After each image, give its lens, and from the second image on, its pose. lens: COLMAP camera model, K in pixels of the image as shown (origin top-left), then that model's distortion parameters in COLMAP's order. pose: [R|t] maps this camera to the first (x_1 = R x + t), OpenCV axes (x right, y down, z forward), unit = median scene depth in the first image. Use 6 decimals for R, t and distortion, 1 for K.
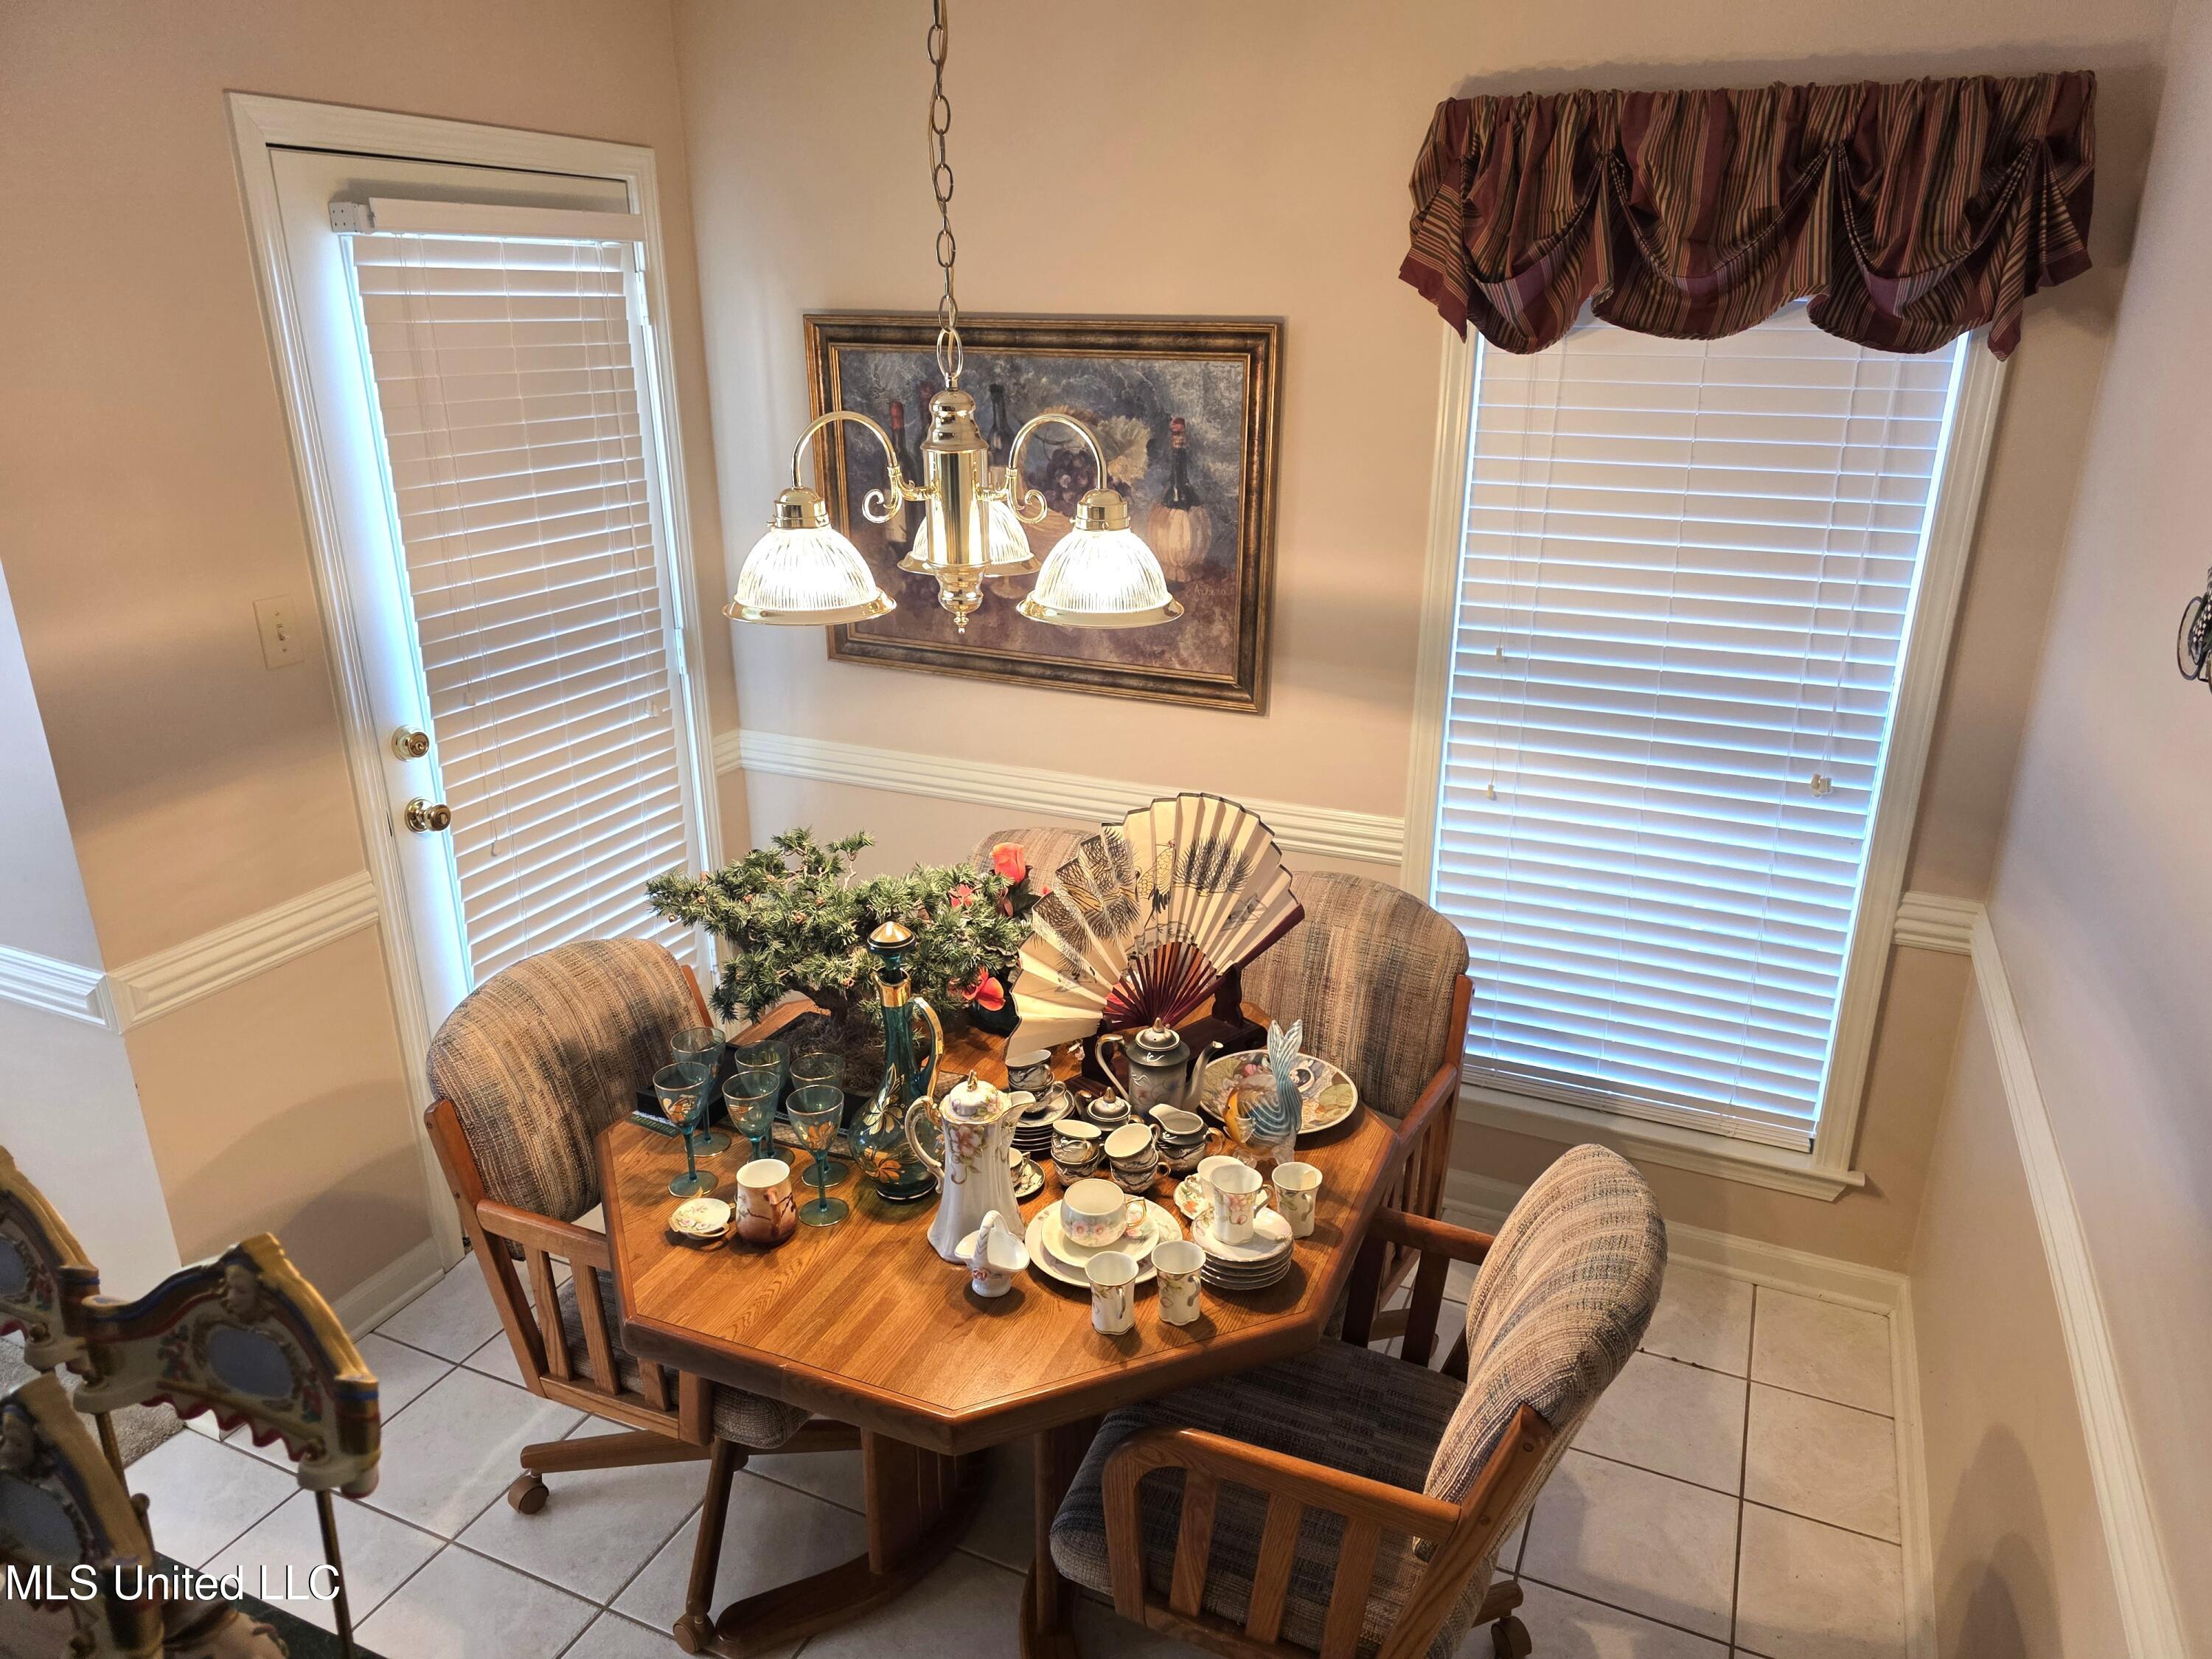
lens RADIAL K [[1473.9, 0, 1109.7], [0, 1473.9, 826.4], [0, 0, 1]] dist [0.037834, -0.040370]
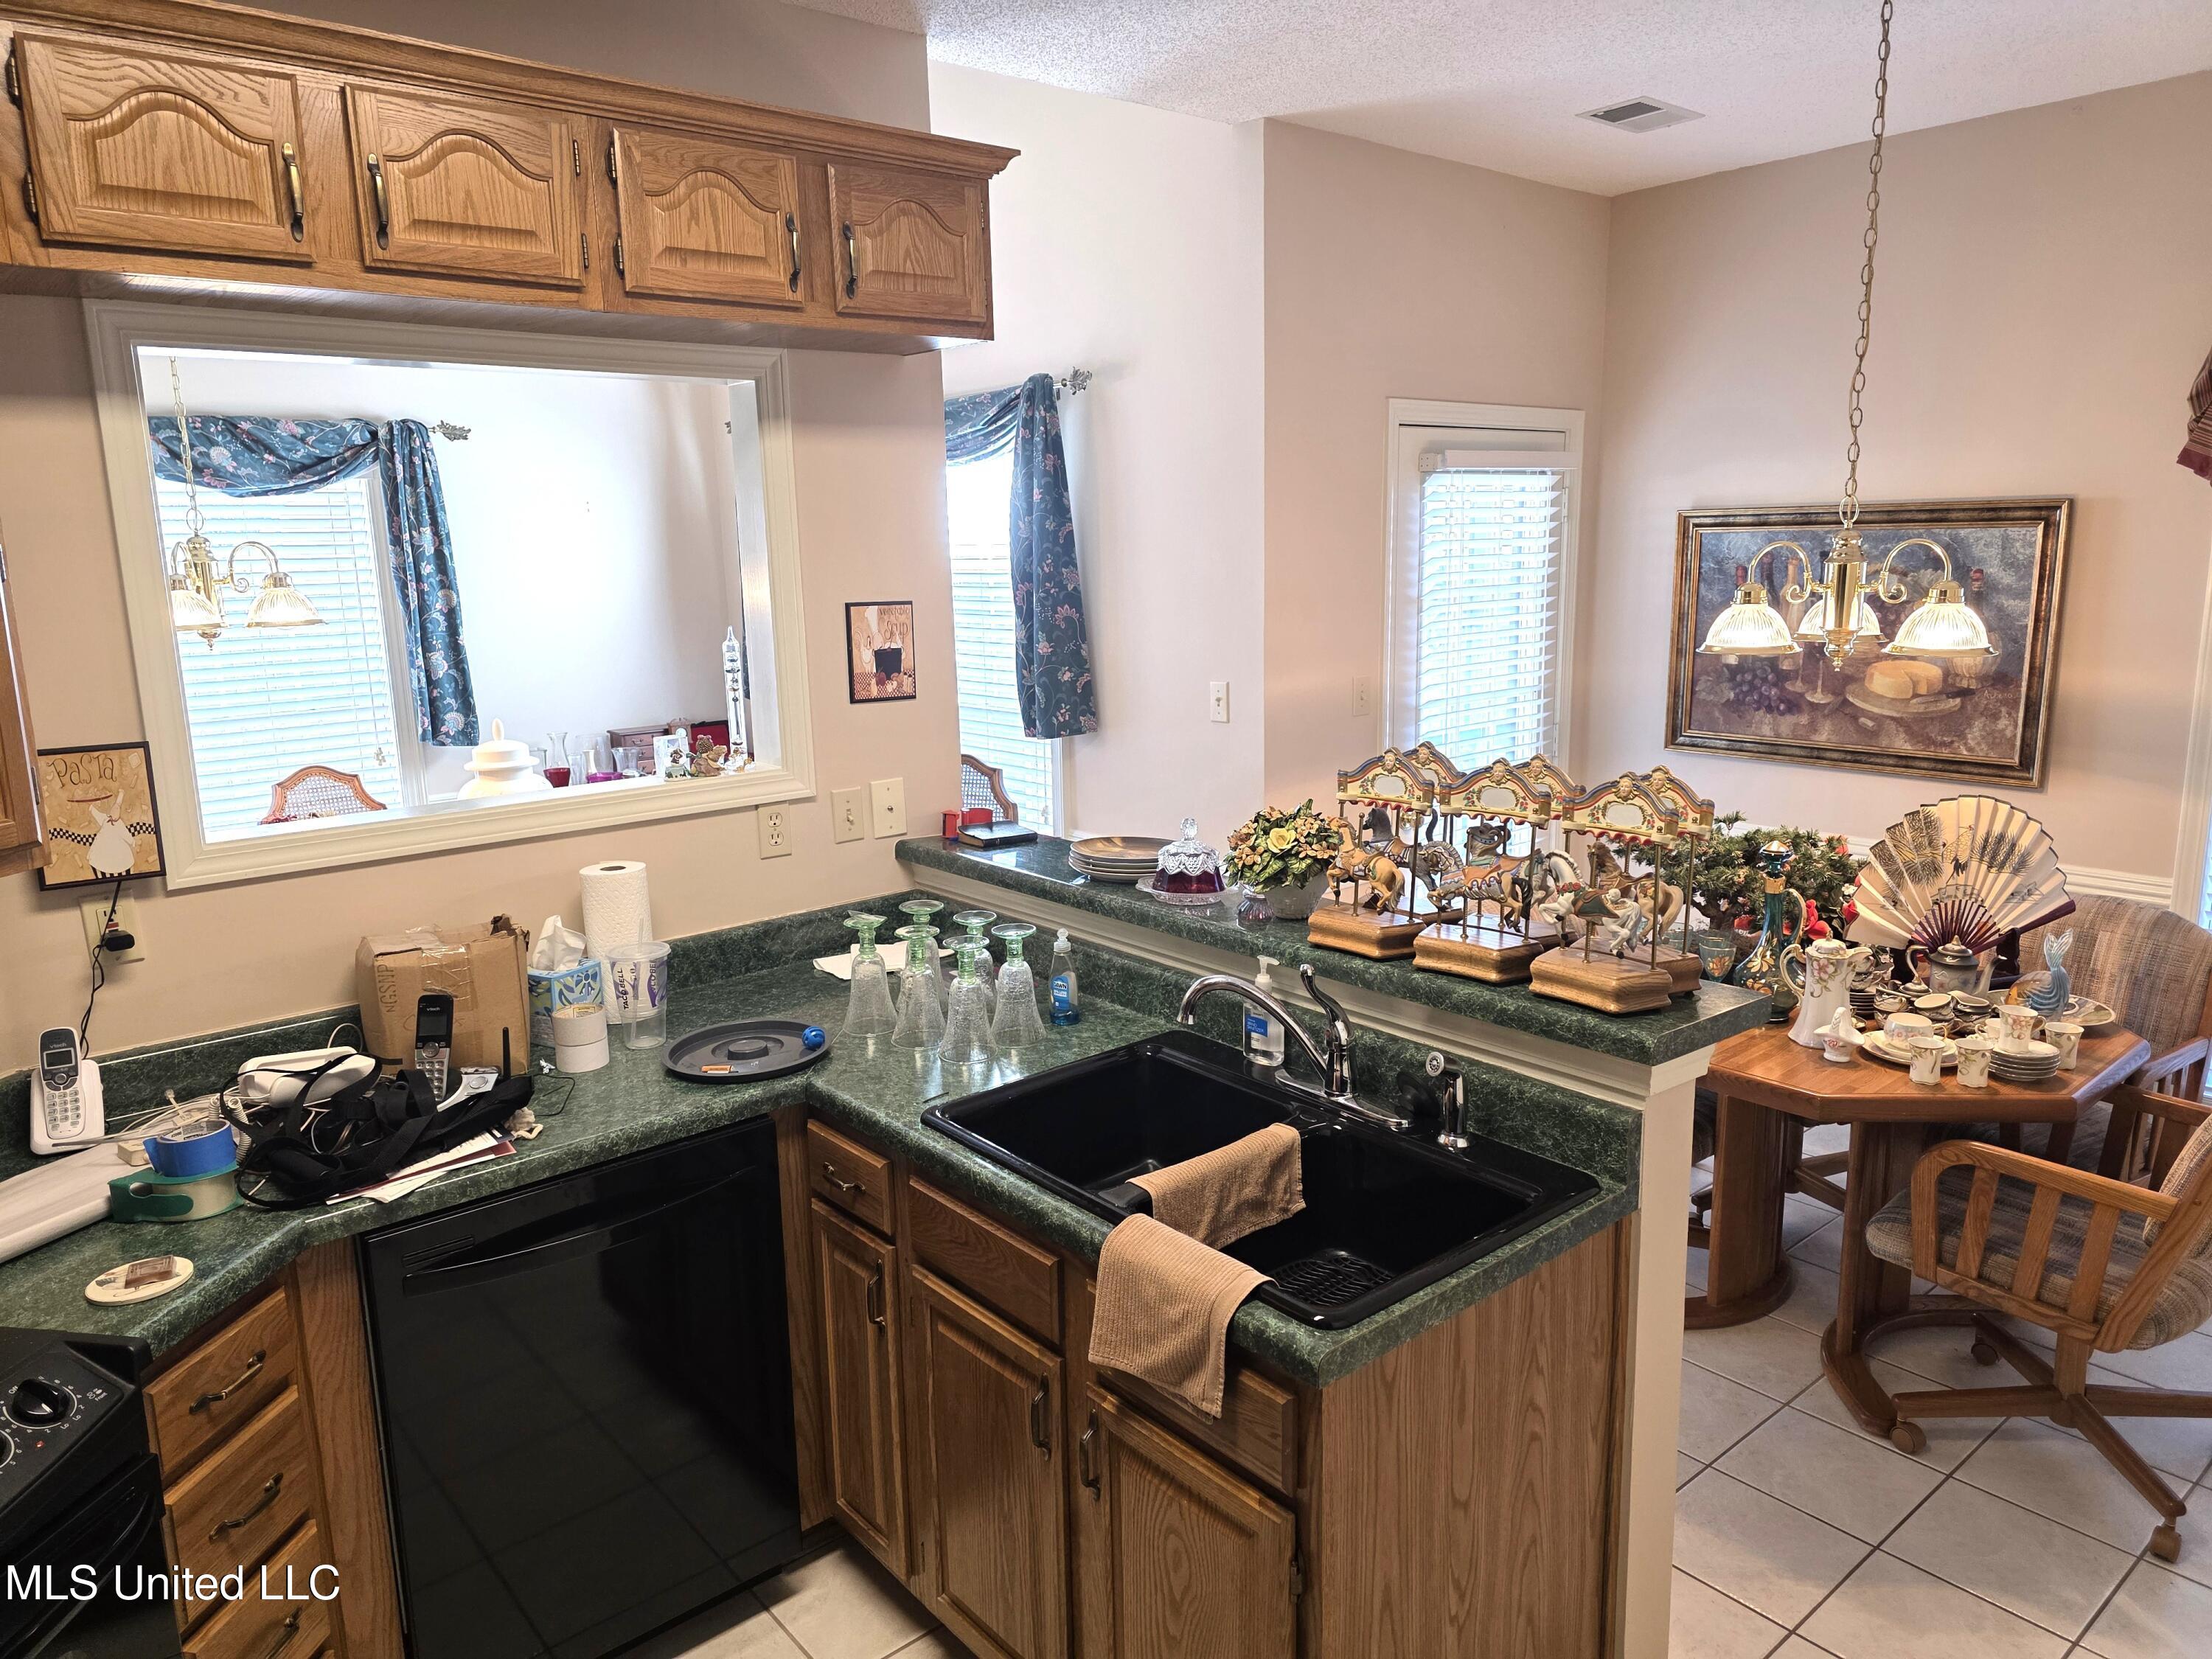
lens RADIAL K [[1473.9, 0, 1036.8], [0, 1473.9, 823.3], [0, 0, 1]] dist [0.037834, -0.040370]
pose [[0.886155, 0.060721, -0.459394, -0.094864], [-0.130127, 0.984094, -0.120935, 0.281860], [0.444744, 0.166946, 0.879961, -0.670658]]
